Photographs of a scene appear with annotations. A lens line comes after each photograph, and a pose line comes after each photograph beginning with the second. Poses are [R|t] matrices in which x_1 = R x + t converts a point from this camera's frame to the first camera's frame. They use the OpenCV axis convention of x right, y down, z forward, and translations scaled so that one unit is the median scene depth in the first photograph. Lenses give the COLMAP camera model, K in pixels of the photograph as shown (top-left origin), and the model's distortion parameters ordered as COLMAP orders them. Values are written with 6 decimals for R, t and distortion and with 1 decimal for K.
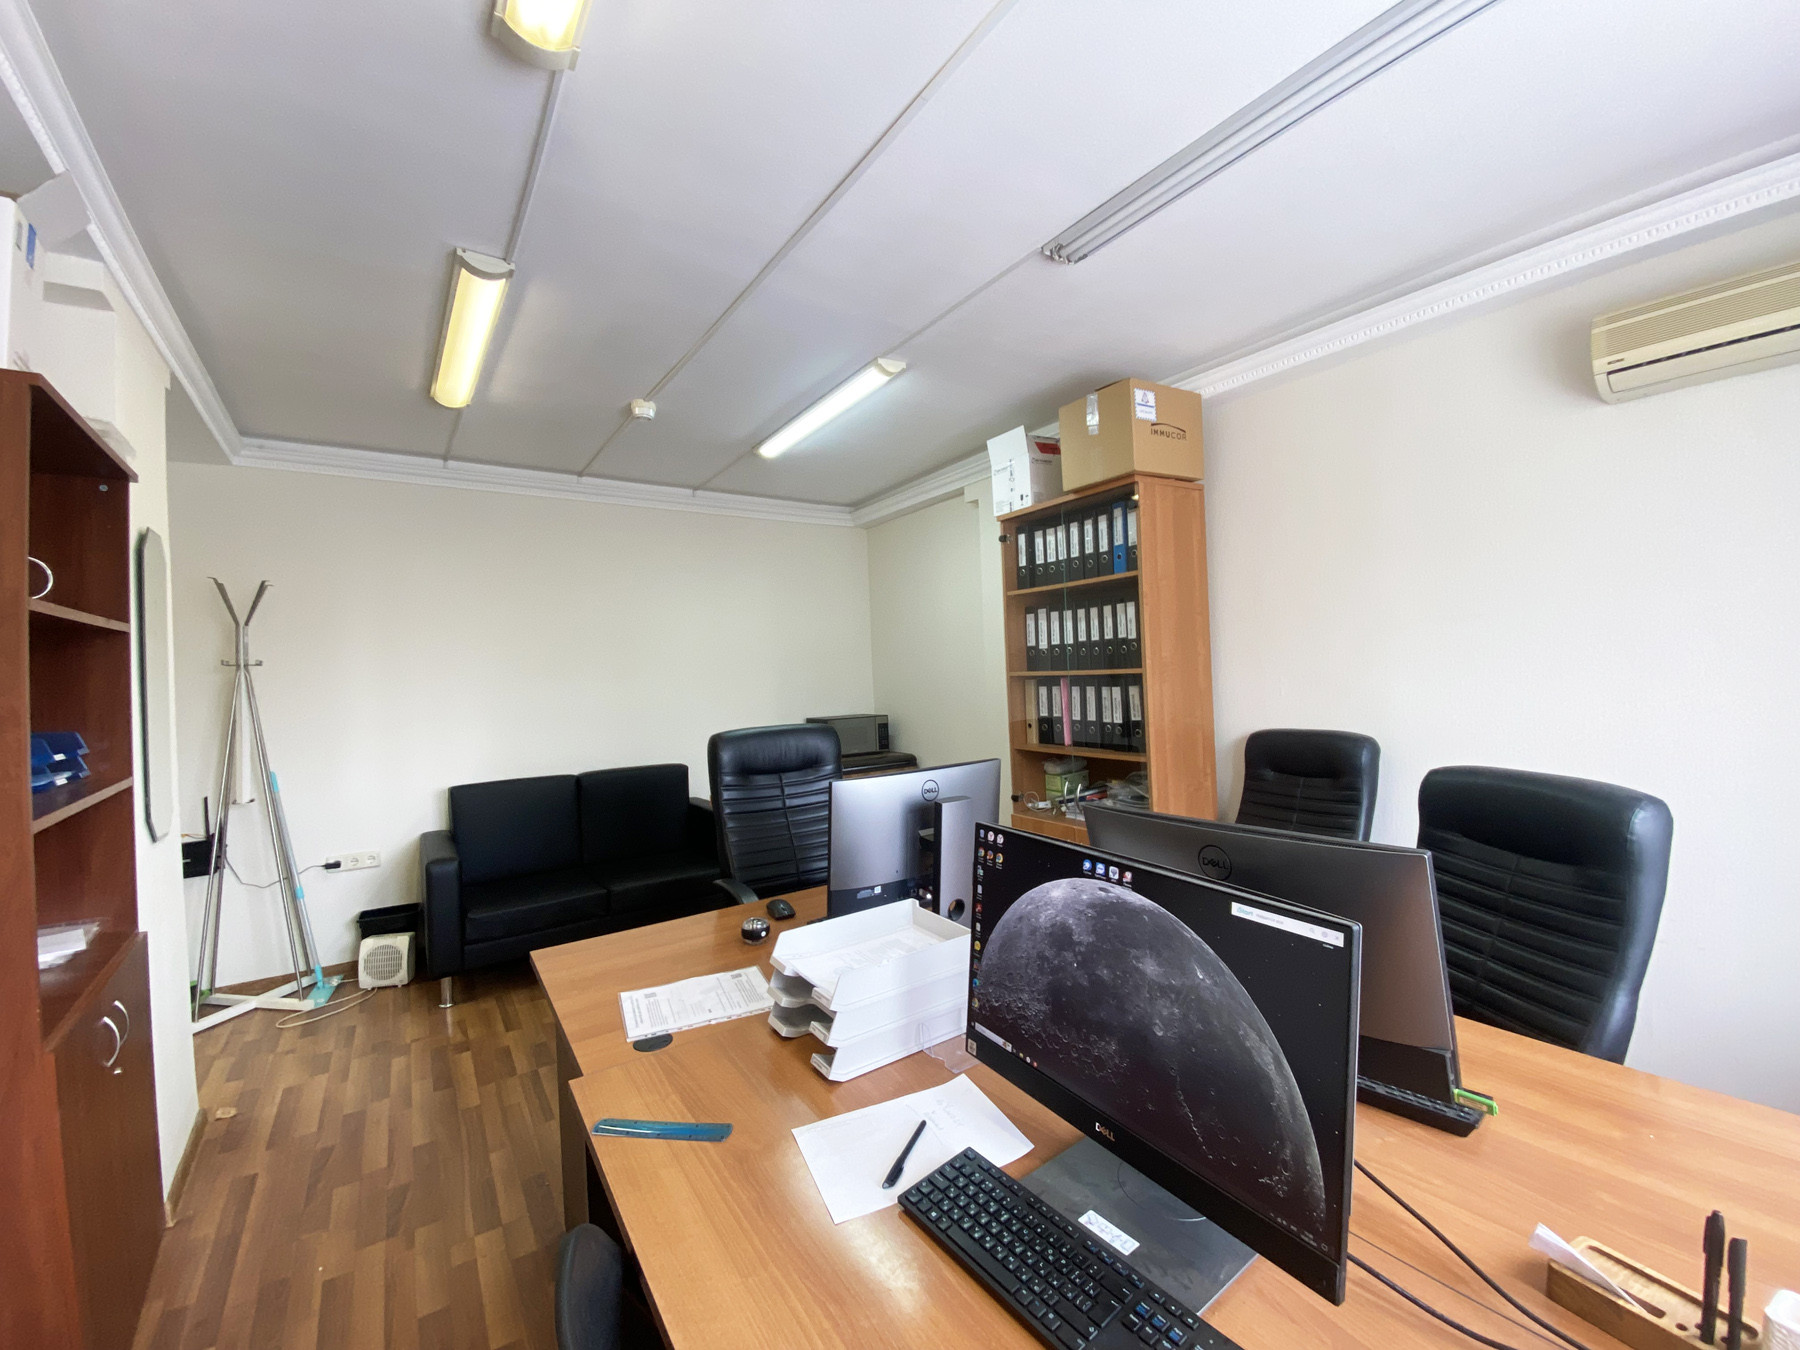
lens RADIAL K [[734.5, 0, 900.0], [0, 734.5, 675.0], [0, 0, 1]] dist [0.015400, -0.018079]
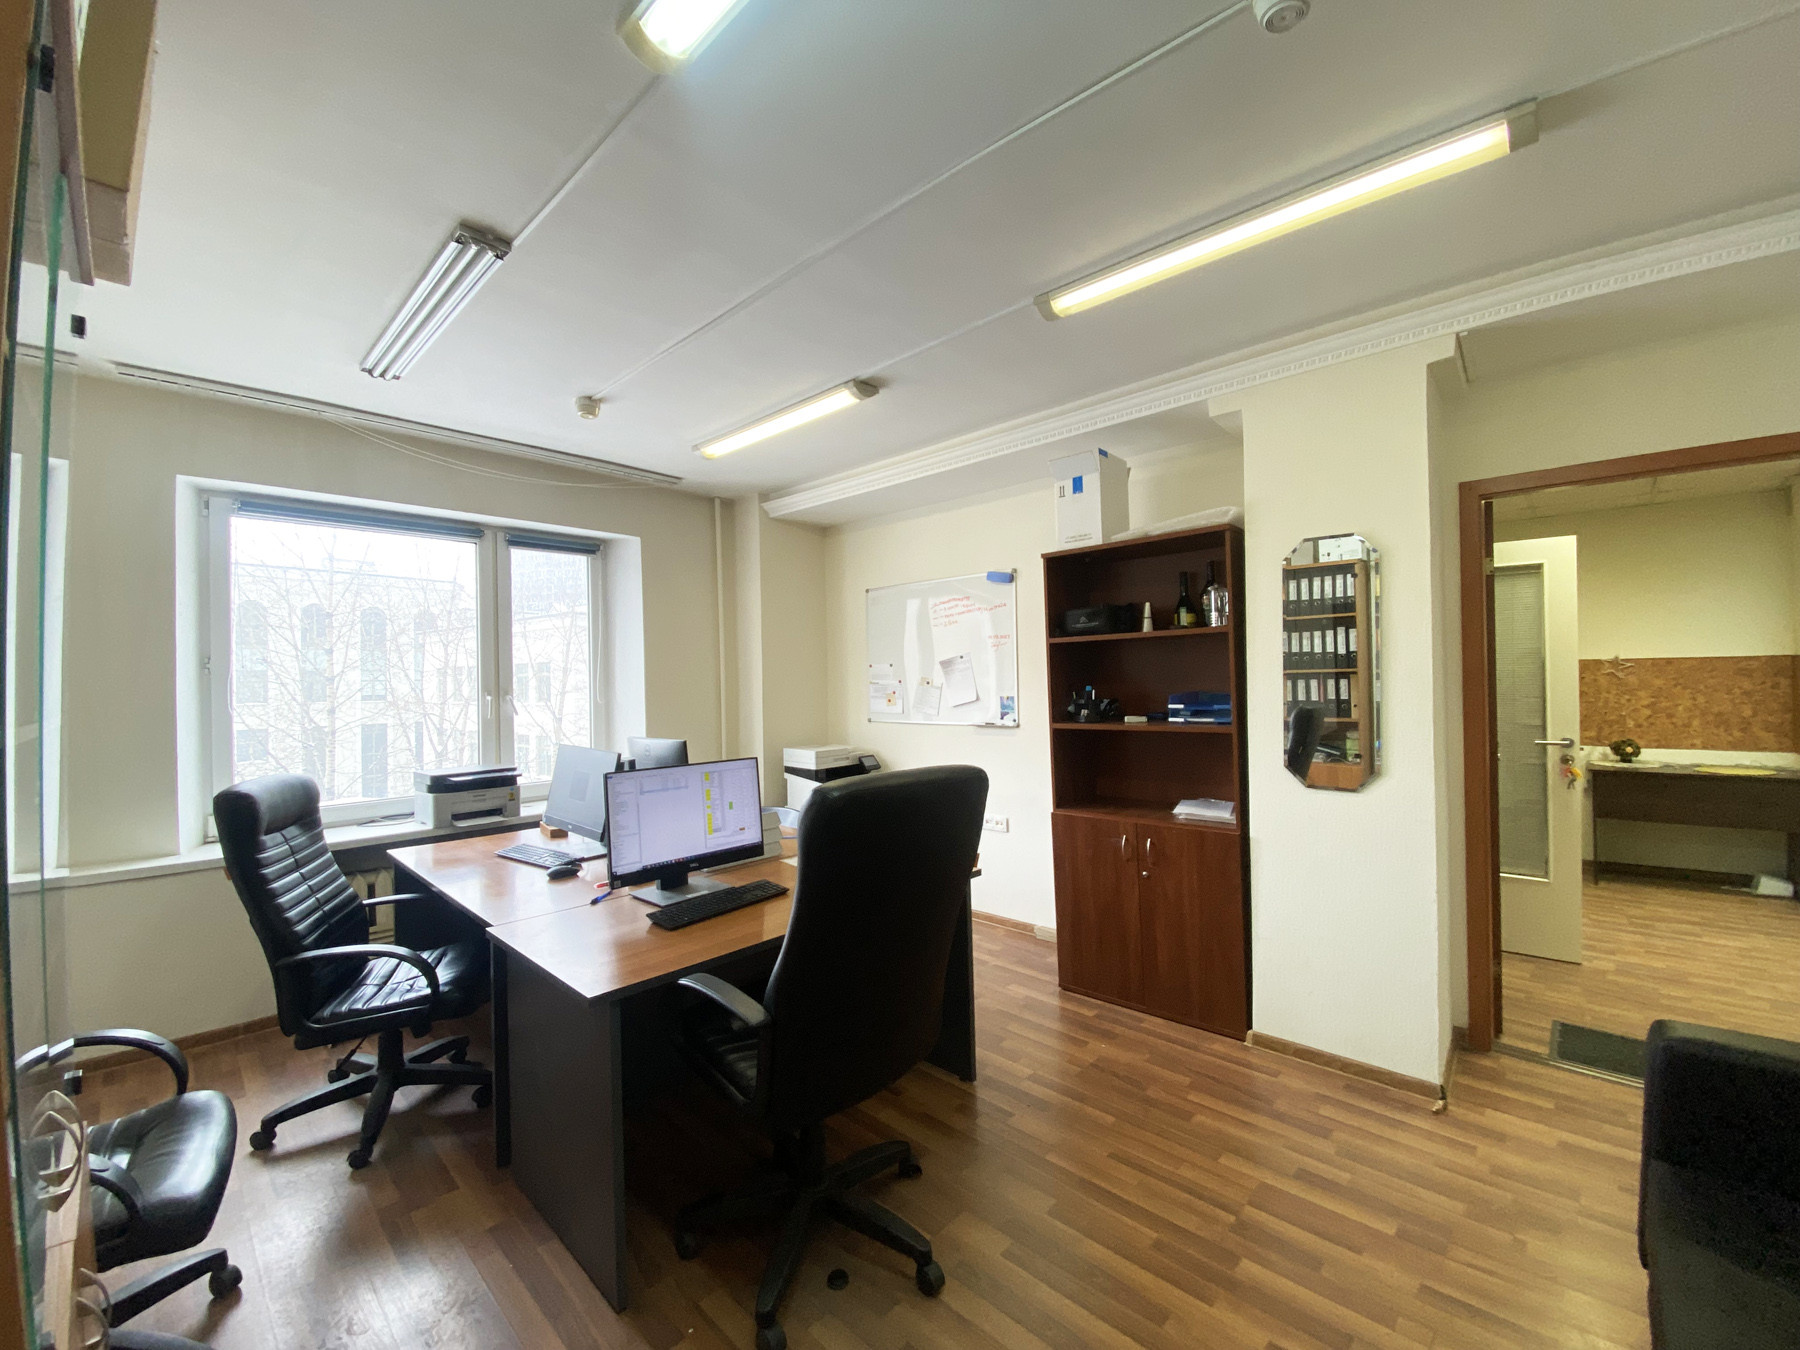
lens RADIAL K [[734.5, 0, 900.0], [0, 734.5, 675.0], [0, 0, 1]] dist [0.015400, -0.018079]
pose [[-0.979090, 0.040962, -0.199261, -0.047783], [0.042899, 0.999065, -0.005408, -0.007593], [0.198854, -0.013843, -0.979931, 1.926969]]
